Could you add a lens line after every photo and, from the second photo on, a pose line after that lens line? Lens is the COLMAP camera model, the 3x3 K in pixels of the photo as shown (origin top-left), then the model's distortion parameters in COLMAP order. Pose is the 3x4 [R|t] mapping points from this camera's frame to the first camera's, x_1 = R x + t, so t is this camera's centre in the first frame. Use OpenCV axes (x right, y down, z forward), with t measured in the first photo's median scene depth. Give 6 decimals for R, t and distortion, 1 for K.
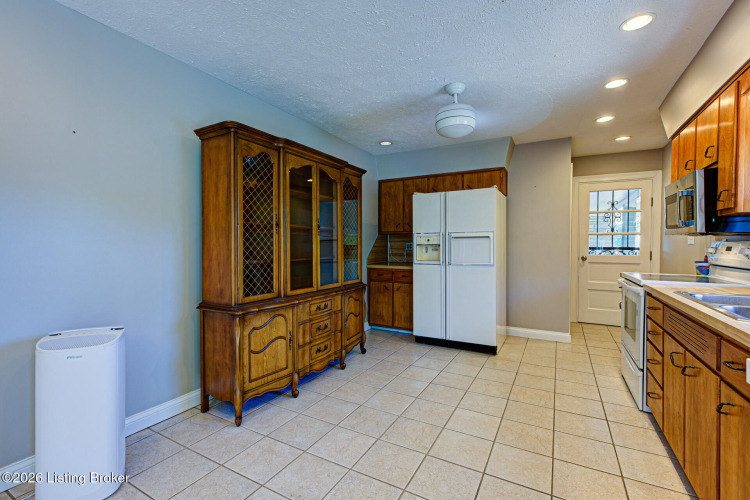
lens RADIAL K [[333.7, 0, 373.3], [0, 333.7, 248.6], [0, 0, 1]] dist [0.009341, 0.000655]
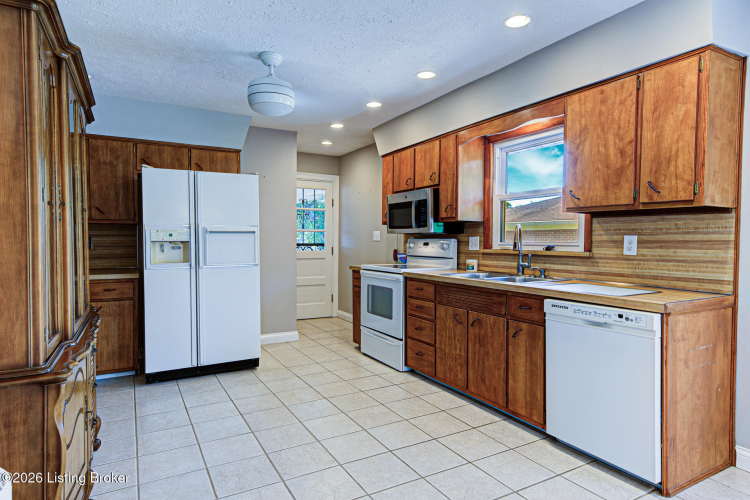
lens RADIAL K [[438.4, 0, 373.4], [0, 438.4, 249.1], [0, 0, 1]] dist [0.007137, -0.000833]
pose [[0.523384, -0.016539, 0.851937, -0.455374], [0.010329, 0.999861, 0.013065, -0.002934], [-0.852034, 0.001961, 0.523482, 0.150497]]
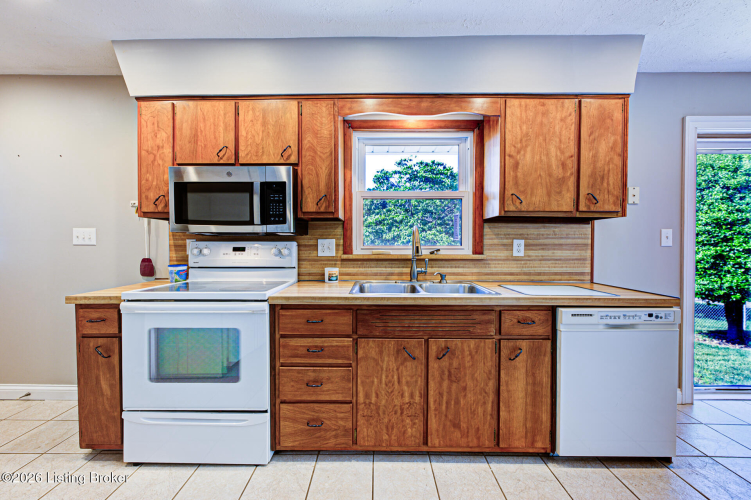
lens RADIAL K [[303.7, 0, 370.9], [0, 303.7, 248.2], [0, 0, 1]] dist [-0.002118, 0.000448]
pose [[-0.482074, -0.013060, 0.876033, 0.062154], [0.012029, 0.999696, 0.021522, -0.011682], [-0.876048, 0.020913, -0.481770, 0.762398]]
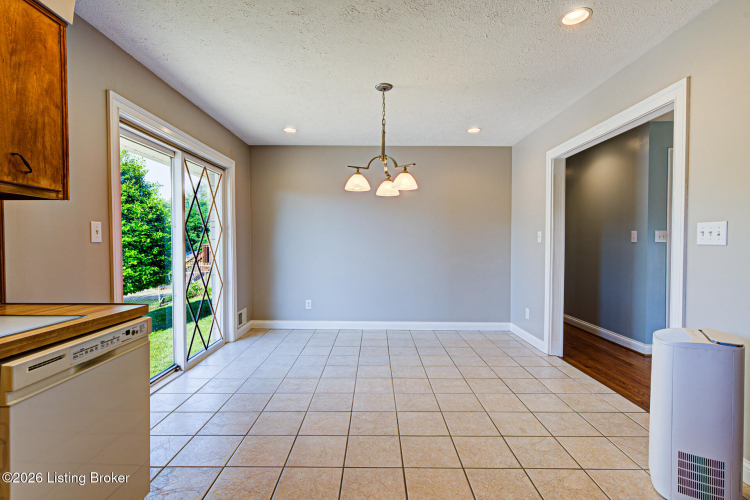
lens RADIAL K [[361.2, 0, 372.2], [0, 361.2, 250.1], [0, 0, 1]] dist [0.005275, 0.001491]
pose [[-0.876035, 0.010772, -0.482128, 0.210590], [-0.008369, 0.999260, 0.037532, -0.008873], [0.482176, 0.036914, -0.875297, 0.674884]]
